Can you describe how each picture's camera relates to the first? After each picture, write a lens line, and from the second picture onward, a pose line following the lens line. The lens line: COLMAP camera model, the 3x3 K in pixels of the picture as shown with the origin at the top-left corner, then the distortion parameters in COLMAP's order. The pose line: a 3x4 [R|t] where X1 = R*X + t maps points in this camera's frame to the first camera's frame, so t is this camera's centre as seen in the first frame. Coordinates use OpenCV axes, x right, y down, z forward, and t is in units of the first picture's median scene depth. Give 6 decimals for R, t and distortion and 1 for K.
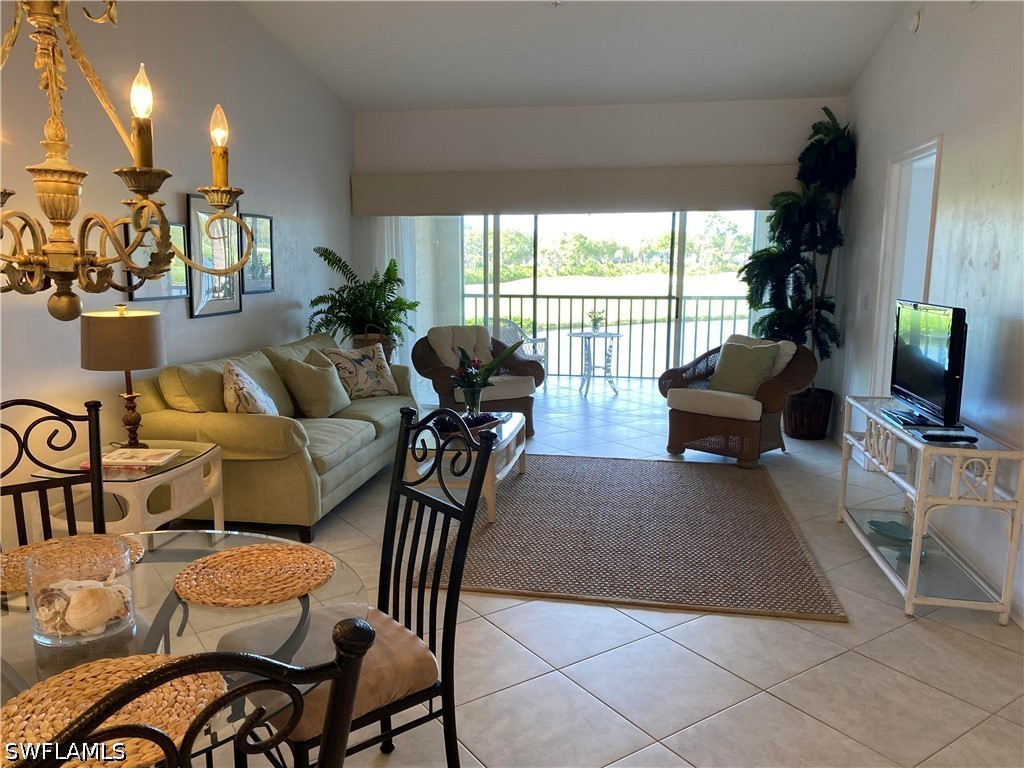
lens RADIAL K [[768.7, 0, 506.1], [0, 768.7, 383.2], [0, 0, 1]] dist [0.032795, -0.044774]
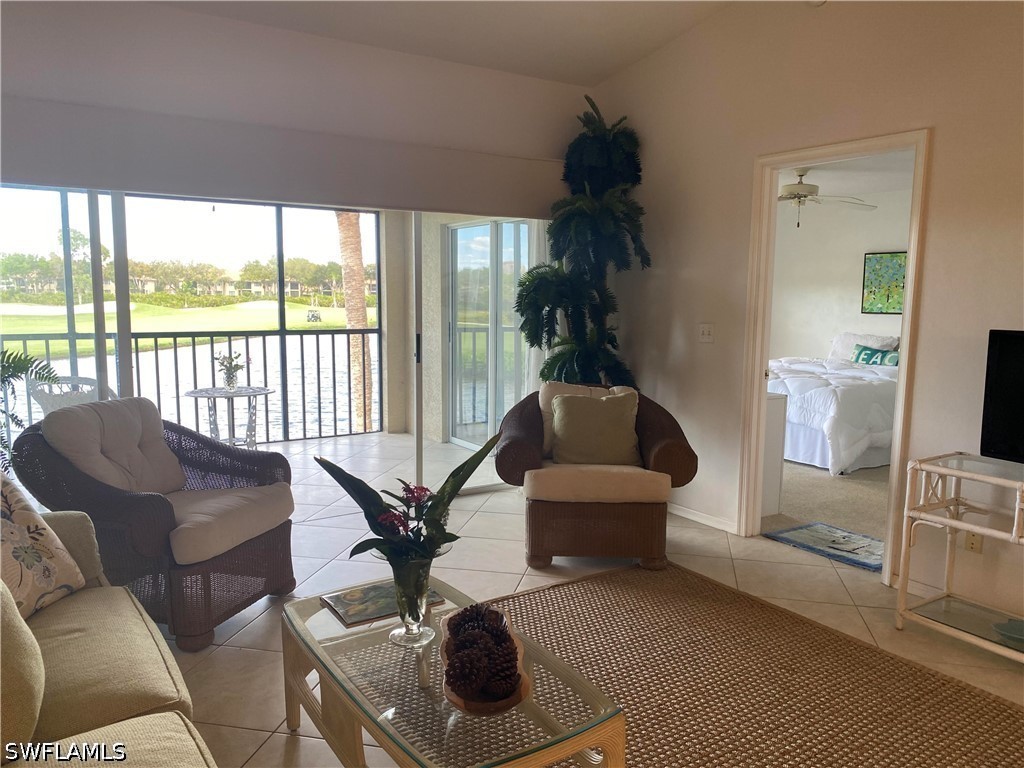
lens RADIAL K [[768.7, 0, 509.1], [0, 768.7, 389.2], [0, 0, 1]] dist [0.032795, -0.044774]
pose [[0.712663, -0.078005, 0.697156, -0.235796], [0.098987, 0.995037, 0.010146, -0.066060], [-0.694487, 0.061778, 0.716848, 0.491373]]
